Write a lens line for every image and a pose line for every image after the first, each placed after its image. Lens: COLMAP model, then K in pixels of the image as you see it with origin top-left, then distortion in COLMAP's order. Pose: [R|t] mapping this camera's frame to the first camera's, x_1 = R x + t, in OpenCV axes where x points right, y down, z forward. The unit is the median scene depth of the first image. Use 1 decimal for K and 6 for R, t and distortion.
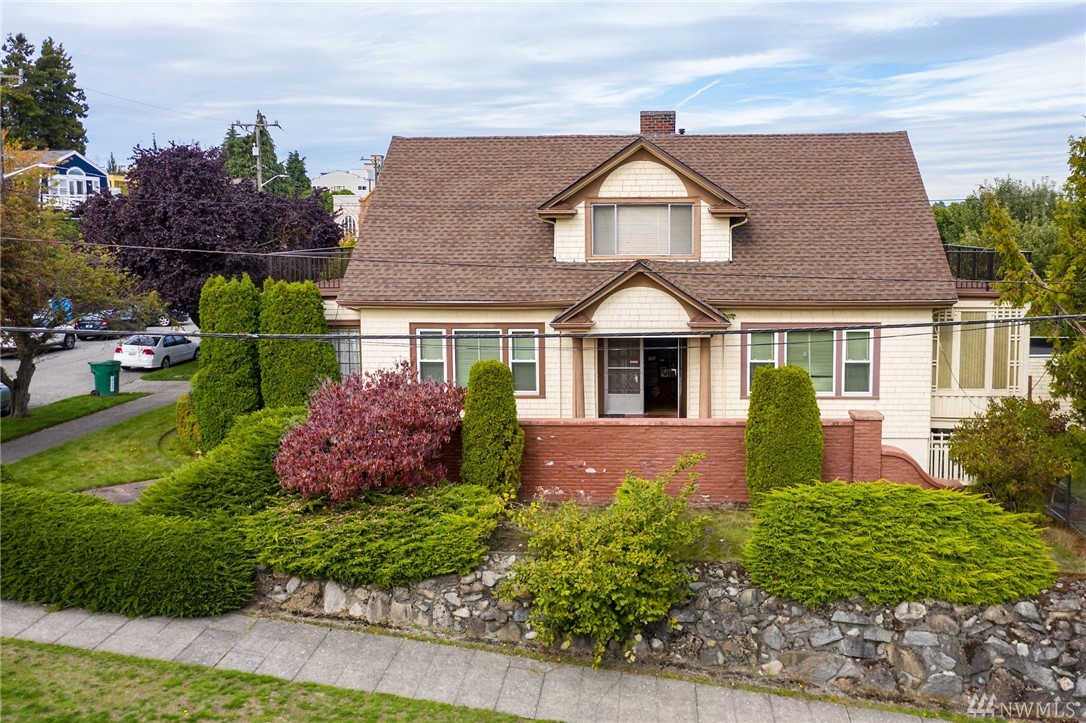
lens RADIAL K [[962.5, 0, 617.7], [0, 962.5, 323.6], [0, 0, 1]] dist [0.006089, 0.003201]
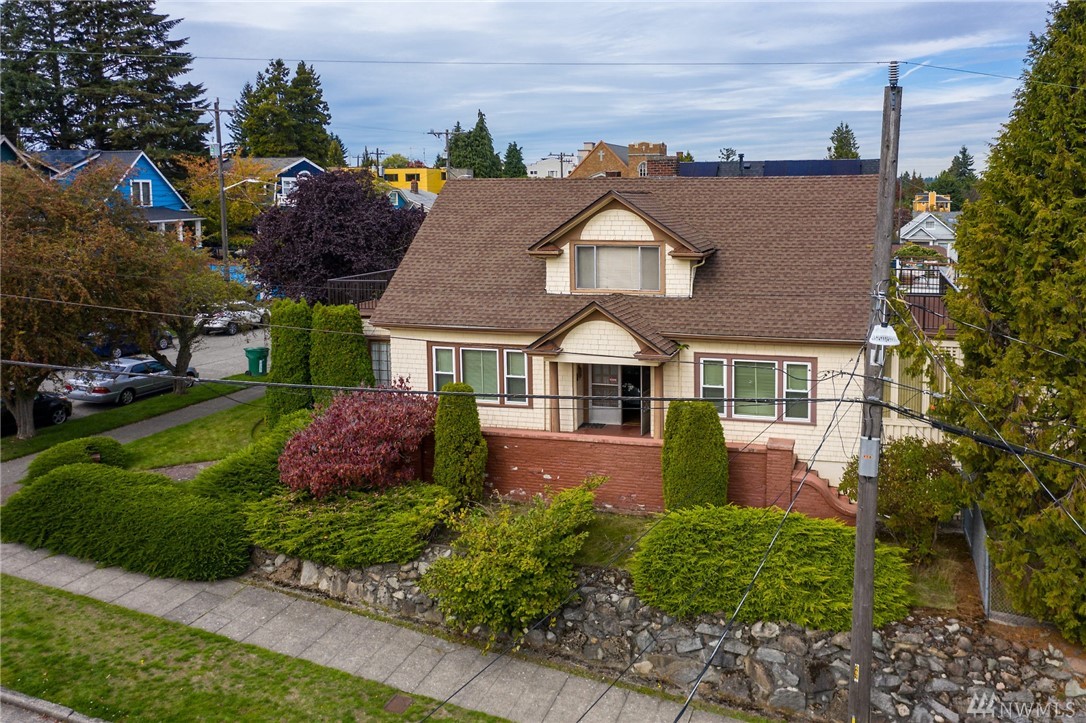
lens RADIAL K [[870.5, 0, 641.9], [0, 870.5, 289.0], [0, 0, 1]] dist [-0.001449, 0.007938]
pose [[0.980491, 0.023881, -0.195109, 0.348105], [-0.023919, 0.999712, 0.002161, -0.100093], [0.195105, 0.002548, 0.980779, -0.032797]]
